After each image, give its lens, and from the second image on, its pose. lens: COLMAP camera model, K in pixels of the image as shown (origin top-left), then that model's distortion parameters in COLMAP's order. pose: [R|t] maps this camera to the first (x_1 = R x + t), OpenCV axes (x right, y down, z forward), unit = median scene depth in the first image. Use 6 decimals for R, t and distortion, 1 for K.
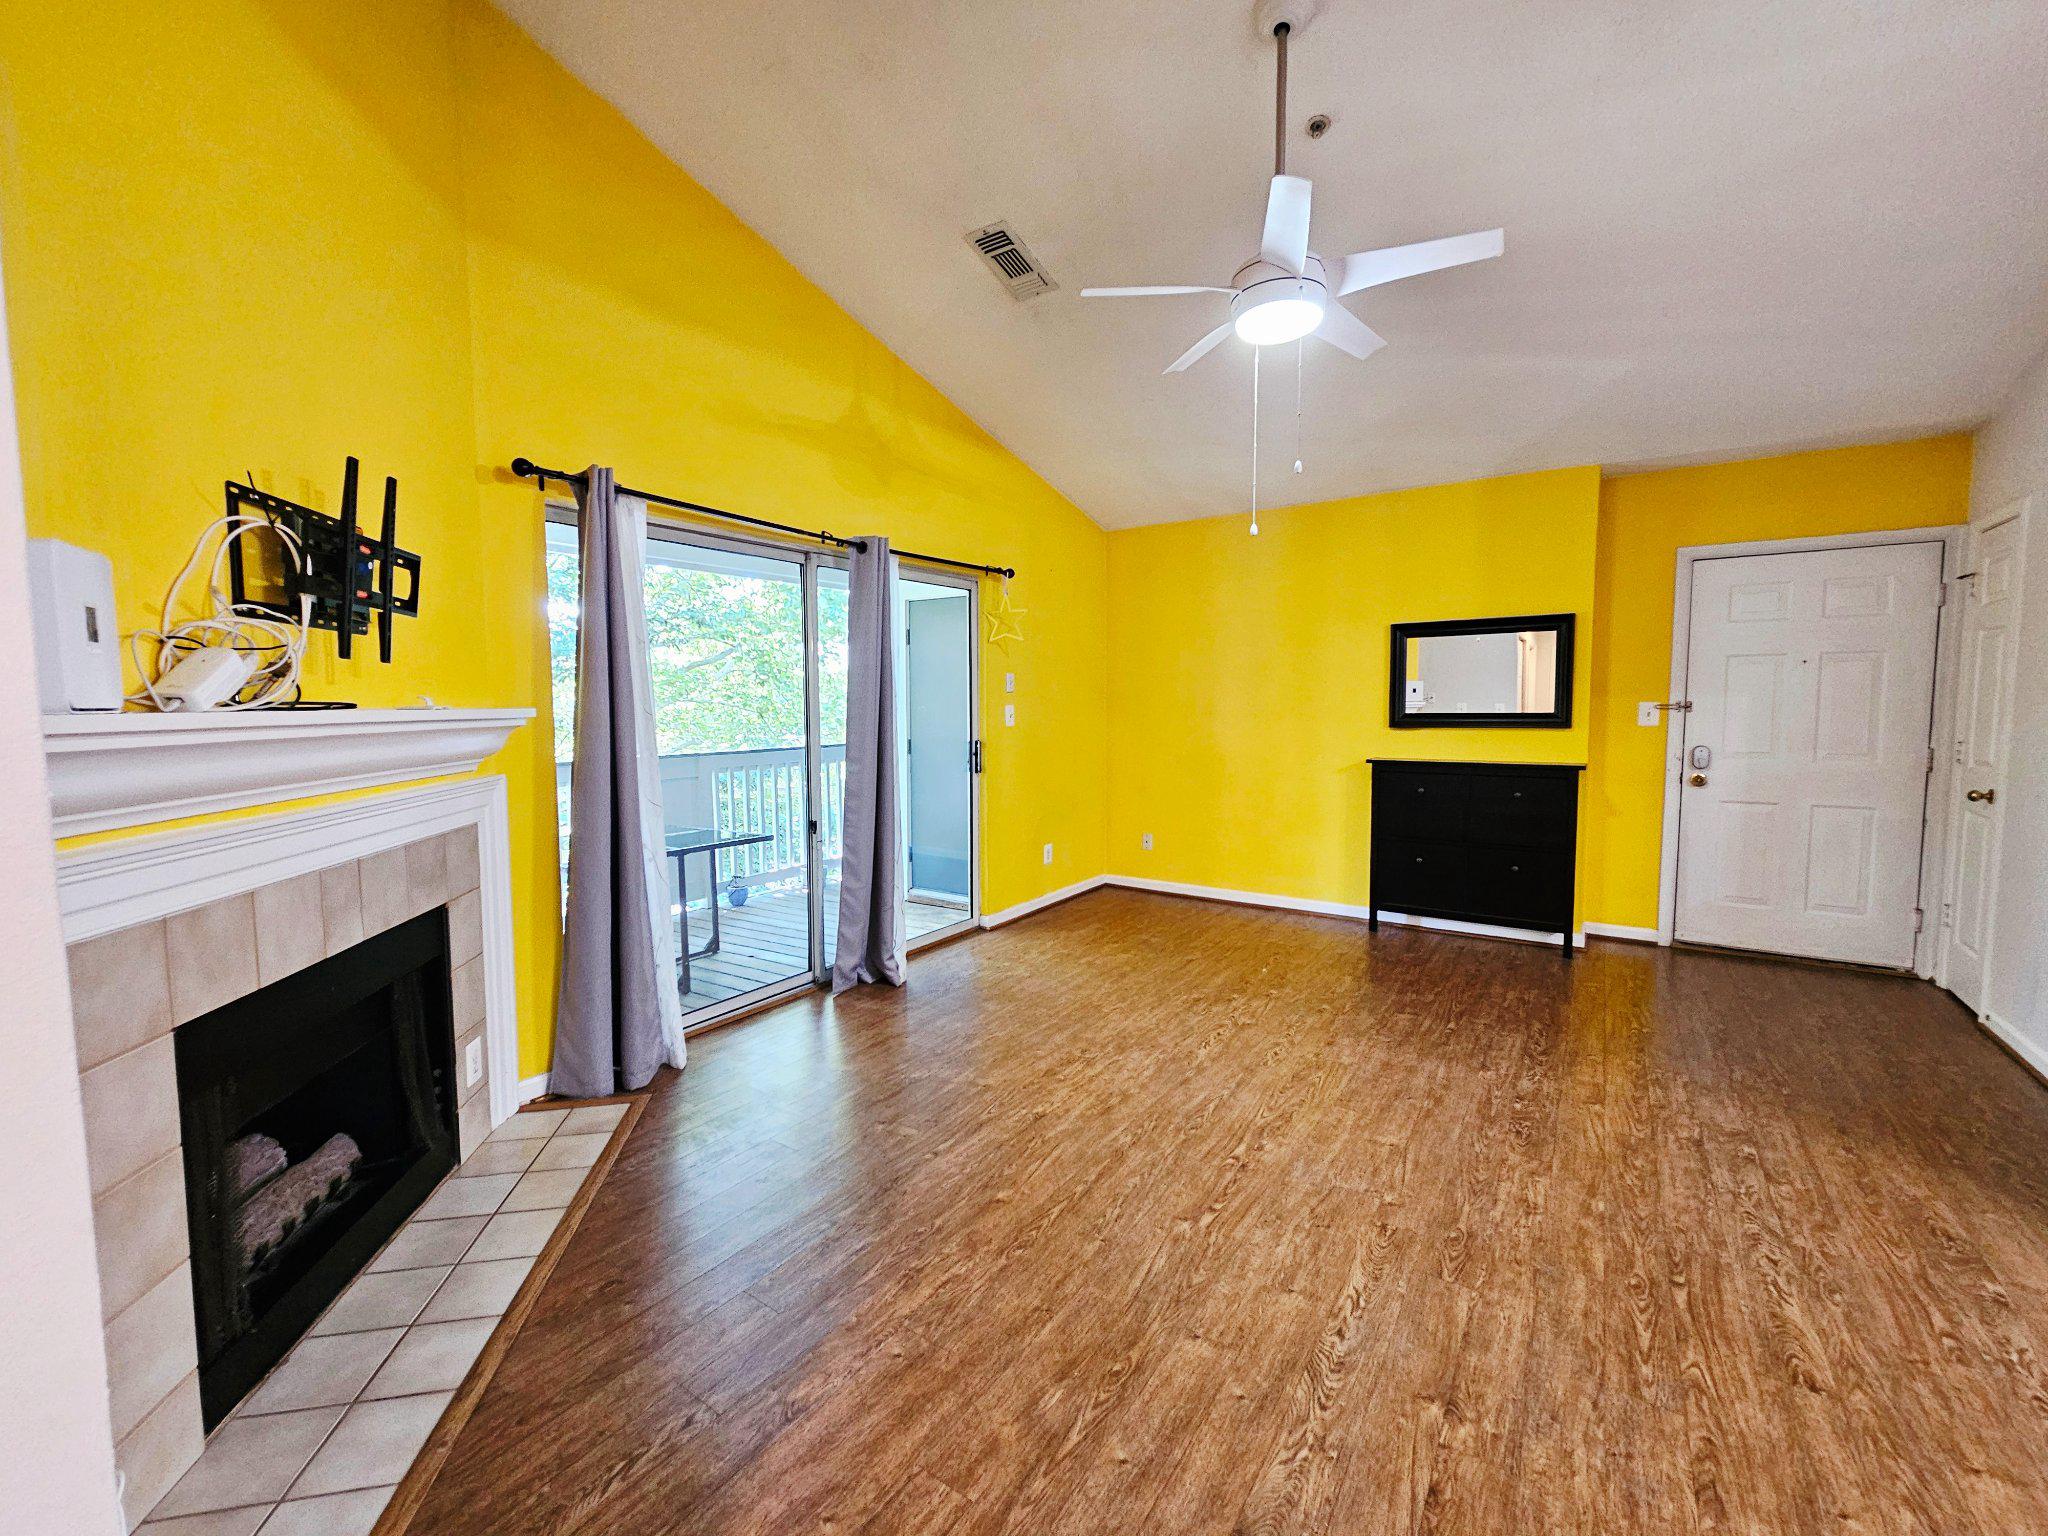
lens RADIAL K [[834.4, 0, 1029.9], [0, 834.4, 765.9], [0, 0, 1]] dist [-0.001301, -0.000159]
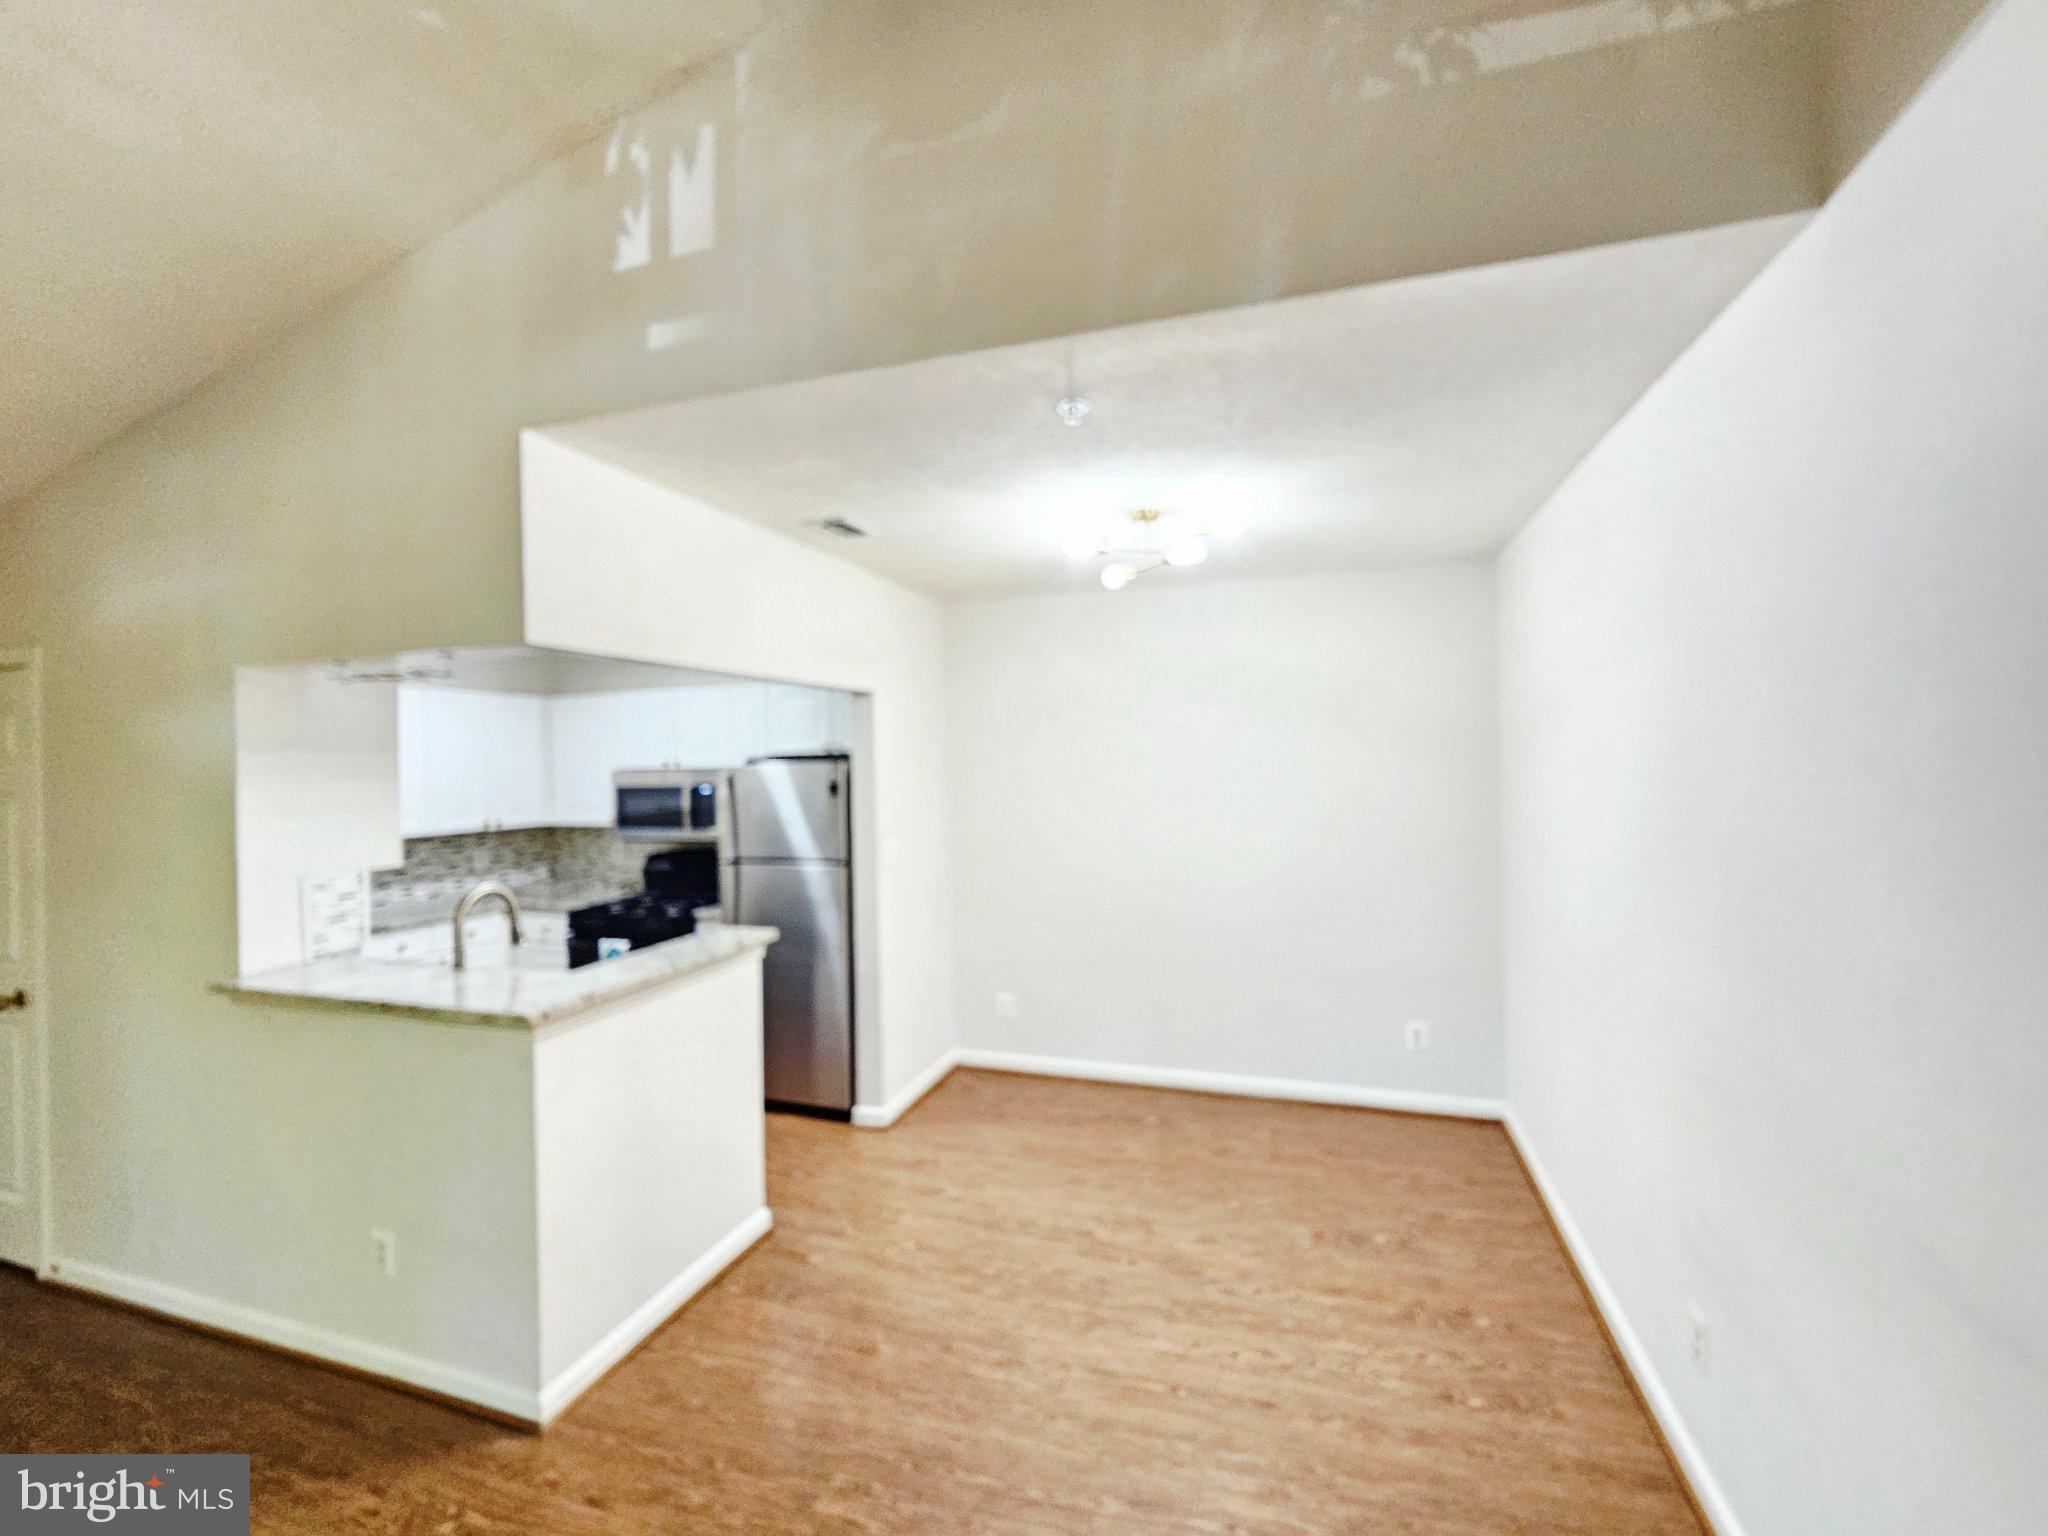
lens RADIAL K [[834.4, 0, 1031.6], [0, 834.4, 762.7], [0, 0, 1]] dist [-0.001301, -0.000159]
pose [[-0.290799, 0.014190, 0.956679, 0.119577], [0.092797, 0.995594, 0.013440, -0.176195], [-0.952273, 0.092685, -0.290835, 0.418570]]
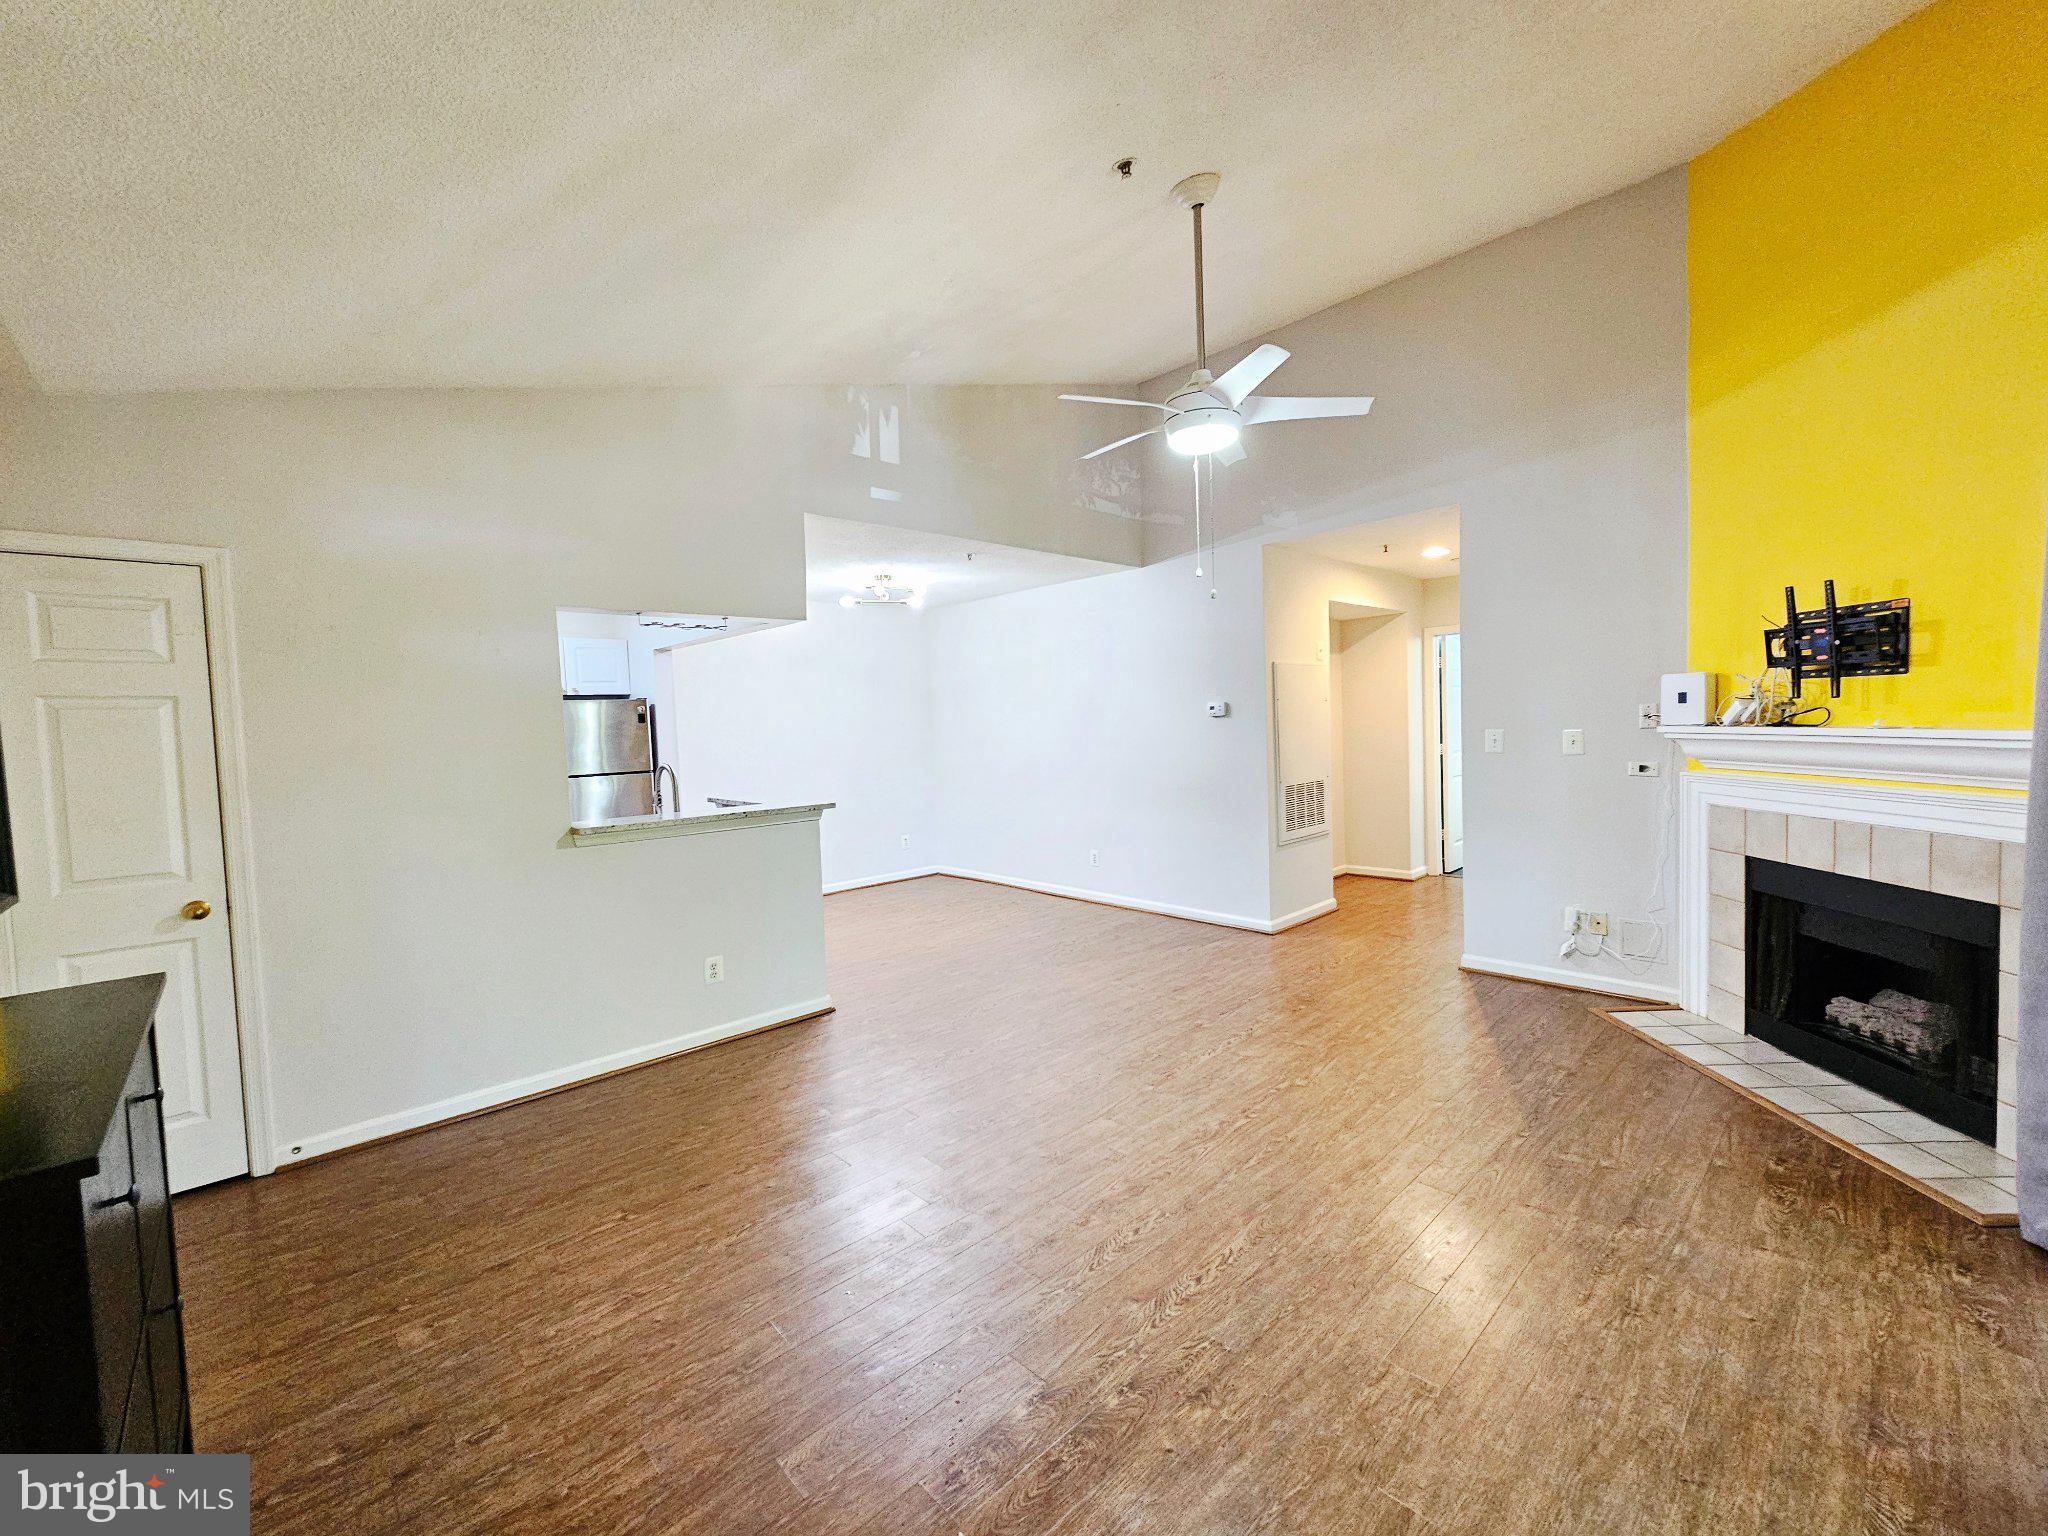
lens RADIAL K [[834.4, 0, 1031.7], [0, 834.4, 770.1], [0, 0, 1]] dist [-0.001301, -0.000159]
pose [[-0.976461, 0.028177, 0.213845, 0.312549], [0.056674, 0.990112, 0.128323, -0.235168], [-0.208114, 0.137422, -0.968403, 2.435020]]
